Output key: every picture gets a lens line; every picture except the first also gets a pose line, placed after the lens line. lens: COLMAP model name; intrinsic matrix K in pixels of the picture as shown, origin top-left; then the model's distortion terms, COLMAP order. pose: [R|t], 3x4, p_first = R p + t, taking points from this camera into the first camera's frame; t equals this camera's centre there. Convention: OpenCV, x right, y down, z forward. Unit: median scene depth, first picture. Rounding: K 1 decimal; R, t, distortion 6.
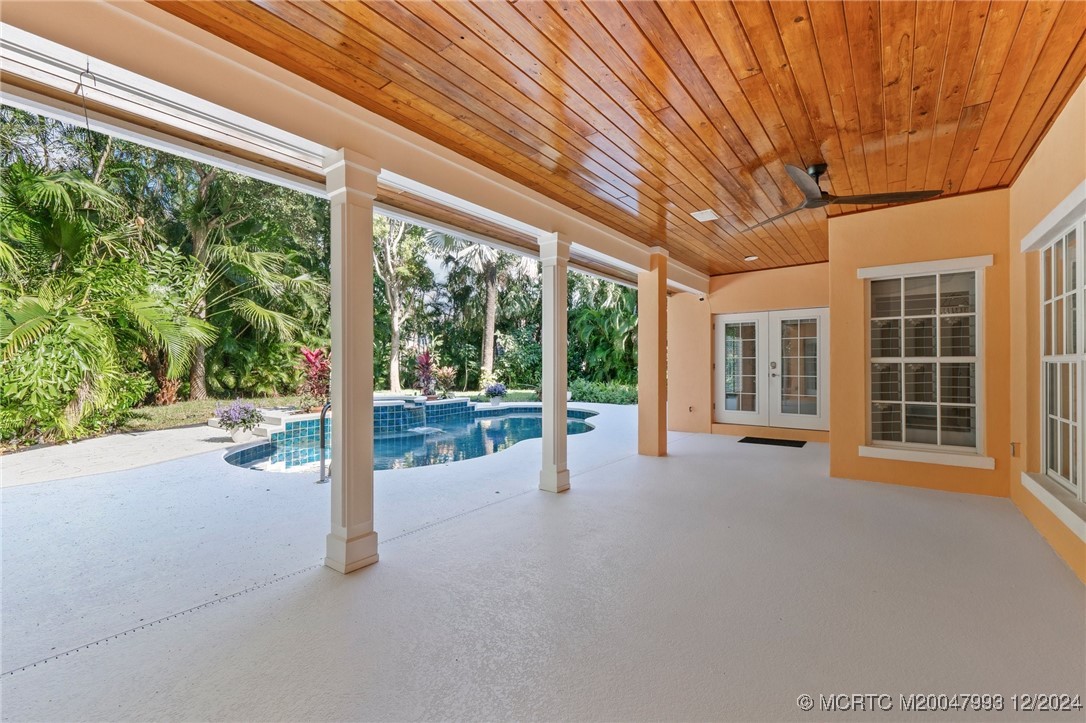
lens RADIAL K [[461.2, 0, 543.0], [0, 461.2, 361.5], [0, 0, 1]] dist [0.008747, -0.000053]
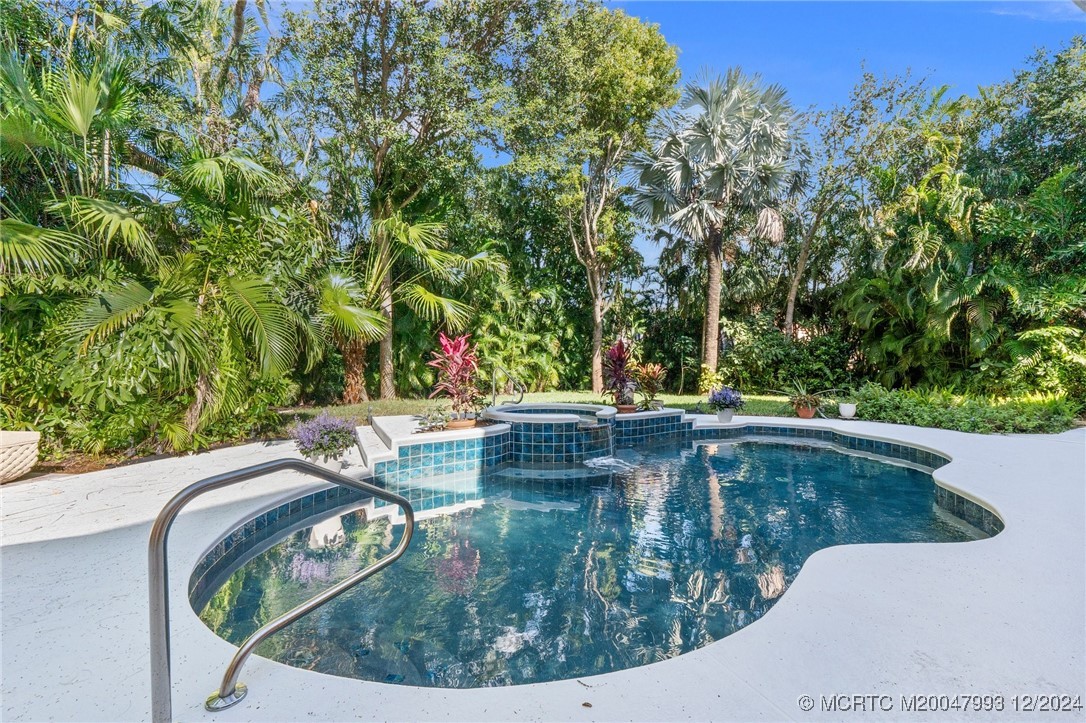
lens RADIAL K [[461.2, 0, 543.0], [0, 461.2, 361.5], [0, 0, 1]] dist [0.008747, -0.000053]
pose [[0.895230, -0.002627, -0.445597, -0.027367], [0.004963, 0.999979, 0.004074, 0.002965], [0.445577, -0.005859, 0.895224, 0.192221]]
